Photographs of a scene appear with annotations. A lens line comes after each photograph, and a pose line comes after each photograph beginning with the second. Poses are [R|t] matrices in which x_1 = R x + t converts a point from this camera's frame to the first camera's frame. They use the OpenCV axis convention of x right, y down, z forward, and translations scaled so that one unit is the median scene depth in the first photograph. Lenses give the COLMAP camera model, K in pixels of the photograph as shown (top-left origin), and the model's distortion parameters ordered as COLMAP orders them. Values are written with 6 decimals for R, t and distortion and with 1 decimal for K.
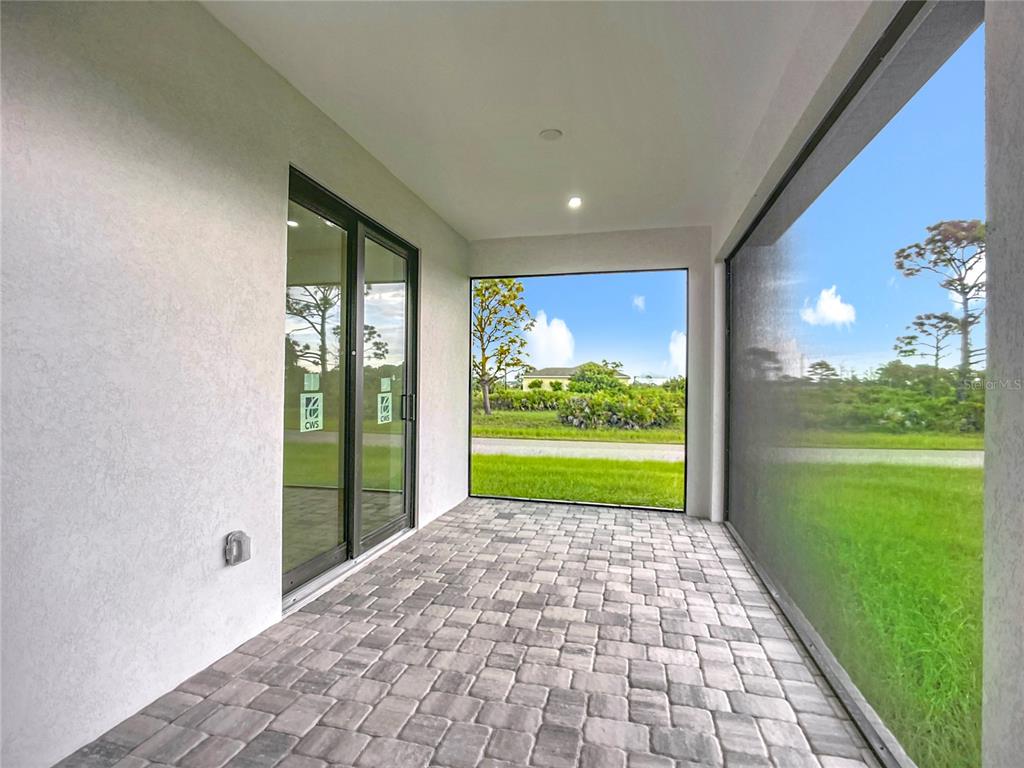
lens RADIAL K [[522.6, 0, 509.8], [0, 522.6, 387.8], [0, 0, 1]] dist [-0.025159, 0.001187]
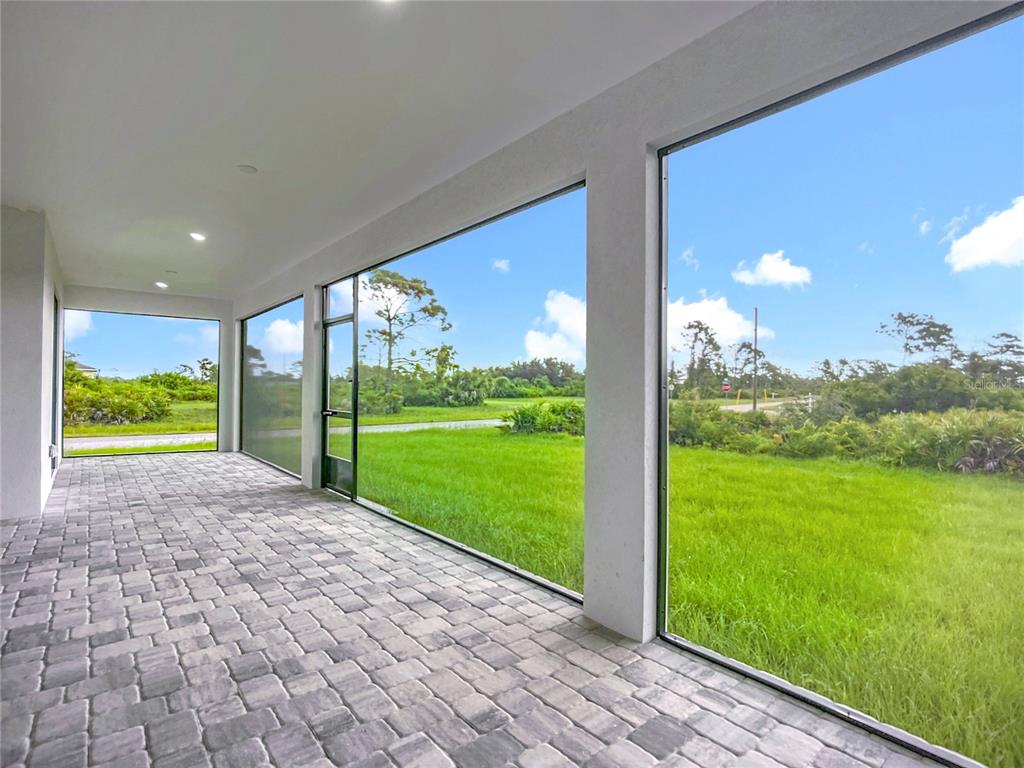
lens RADIAL K [[527.2, 0, 502.6], [0, 527.2, 381.6], [0, 0, 1]] dist [-0.026379, 0.000982]
pose [[0.616637, 0.007921, 0.787208, -0.095095], [-0.005593, 0.999968, -0.005680, -0.000719], [-0.787228, -0.000901, 0.616662, -0.179956]]
